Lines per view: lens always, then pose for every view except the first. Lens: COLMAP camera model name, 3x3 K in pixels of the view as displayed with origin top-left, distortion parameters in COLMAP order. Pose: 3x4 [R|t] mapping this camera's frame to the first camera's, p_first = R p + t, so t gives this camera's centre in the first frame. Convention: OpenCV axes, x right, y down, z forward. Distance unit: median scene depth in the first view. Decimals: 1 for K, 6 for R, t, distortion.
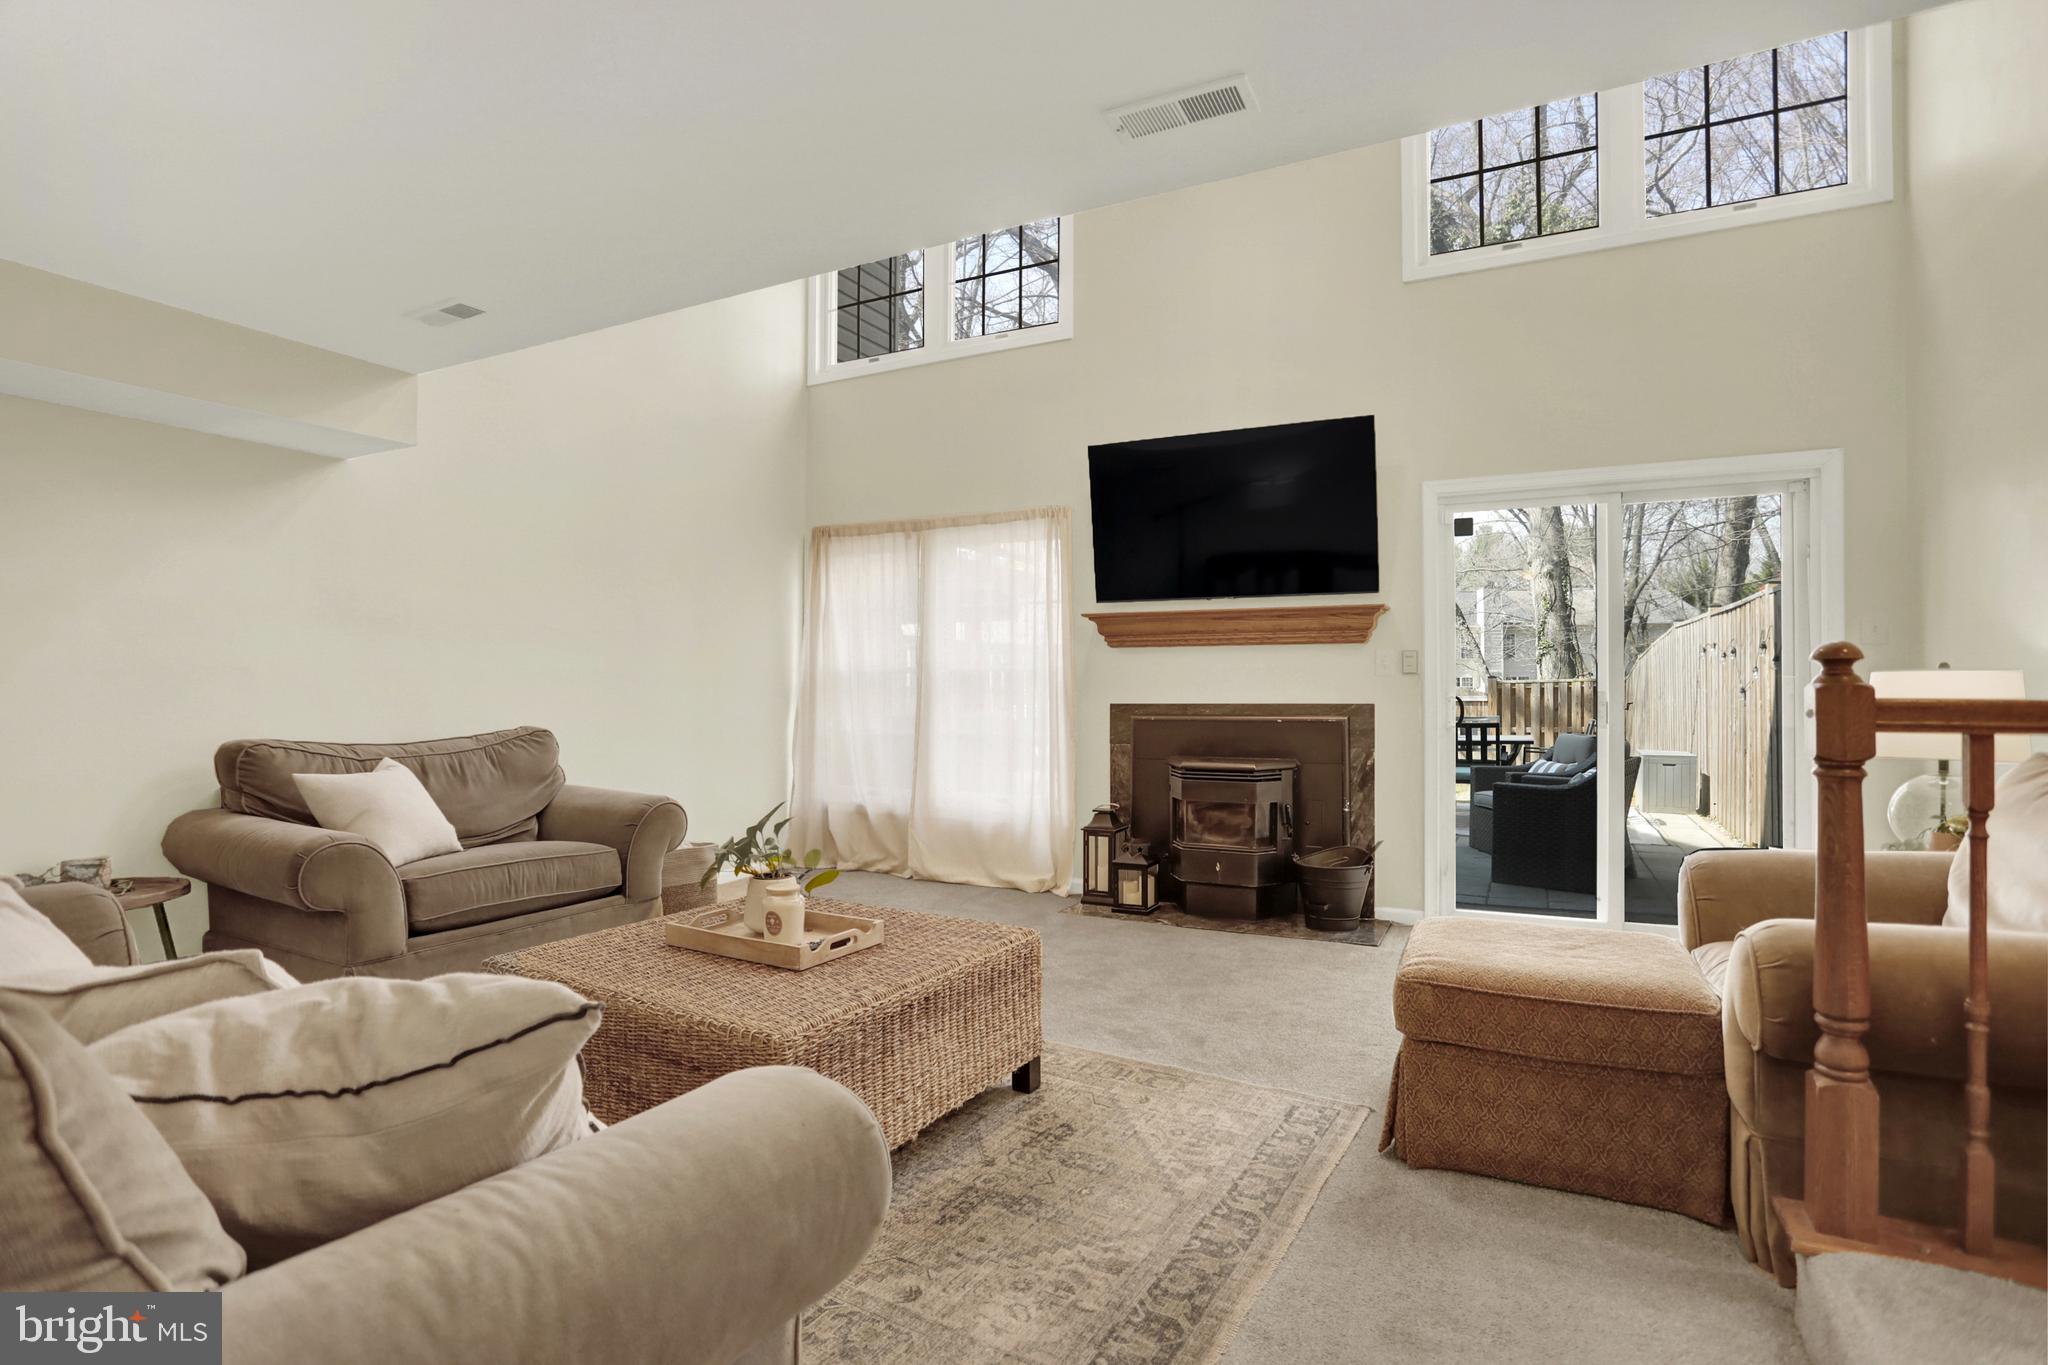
lens RADIAL K [[961.2, 0, 1024.2], [0, 961.2, 690.0], [0, 0, 1]] dist [-0.000006, 0.000074]
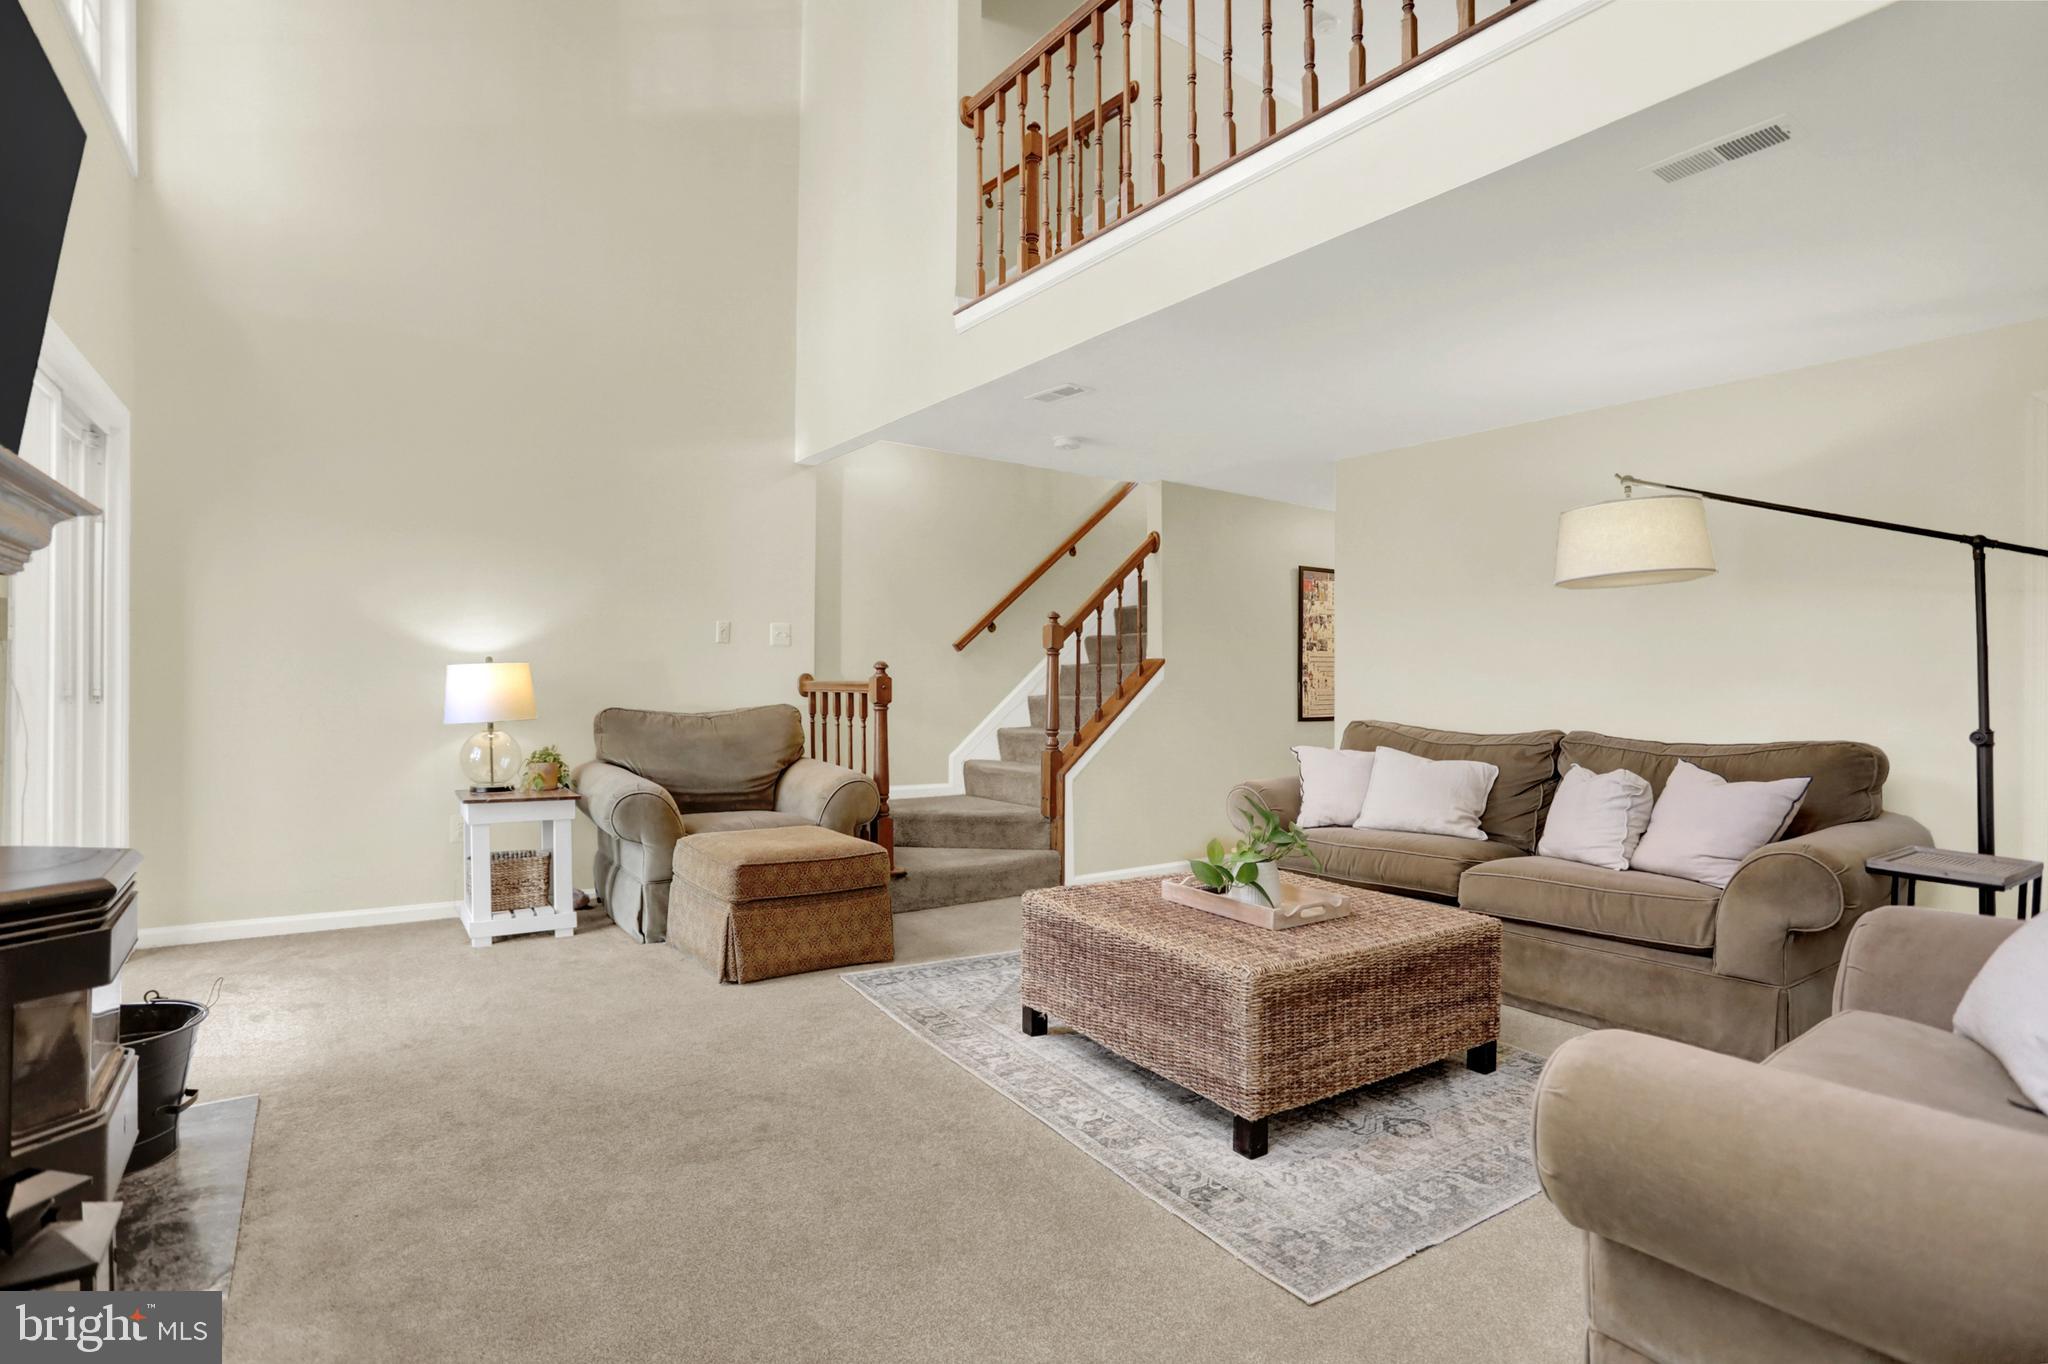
lens RADIAL K [[1003.6, 0, 1035.6], [0, 1003.6, 663.9], [0, 0, 1]] dist [-0.046614, 0.000238]
pose [[-0.887347, -0.001653, 0.461099, -0.553447], [-0.008730, 0.999875, -0.013216, -0.006791], [-0.461020, -0.015753, -0.887250, 2.097124]]
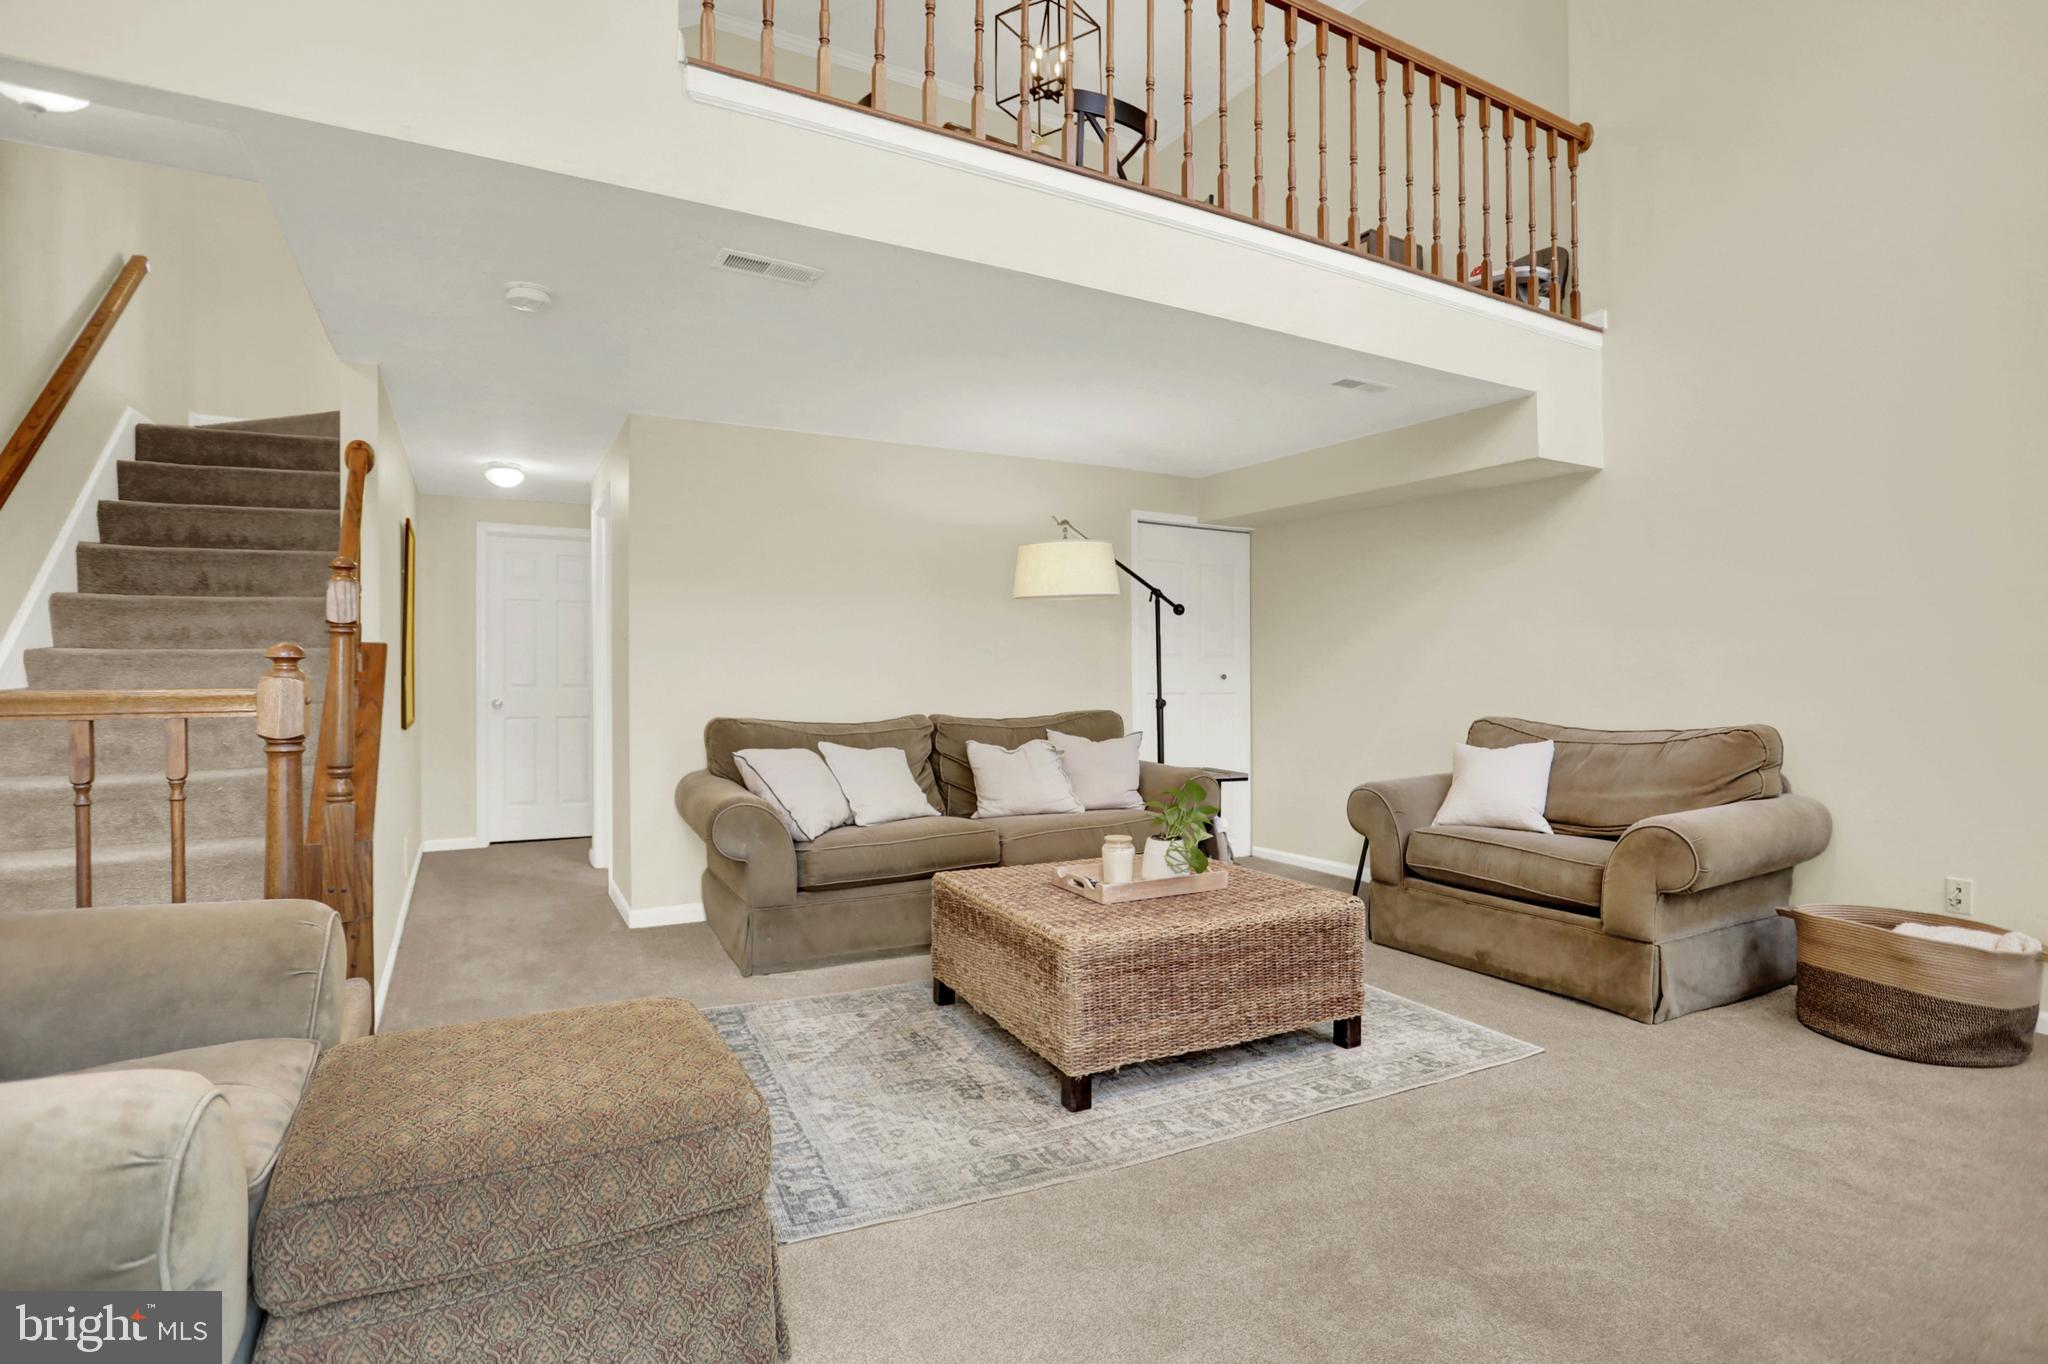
lens RADIAL K [[1001.7, 0, 1024.0], [0, 1001.7, 682.0], [0, 0, 1]] dist [-0.064416, 0.000385]
pose [[-0.545536, -0.000768, -0.838087, 0.842995], [-0.001756, 0.999998, 0.000226, 0.006968], [0.838085, 0.001595, -0.545537, 1.506827]]
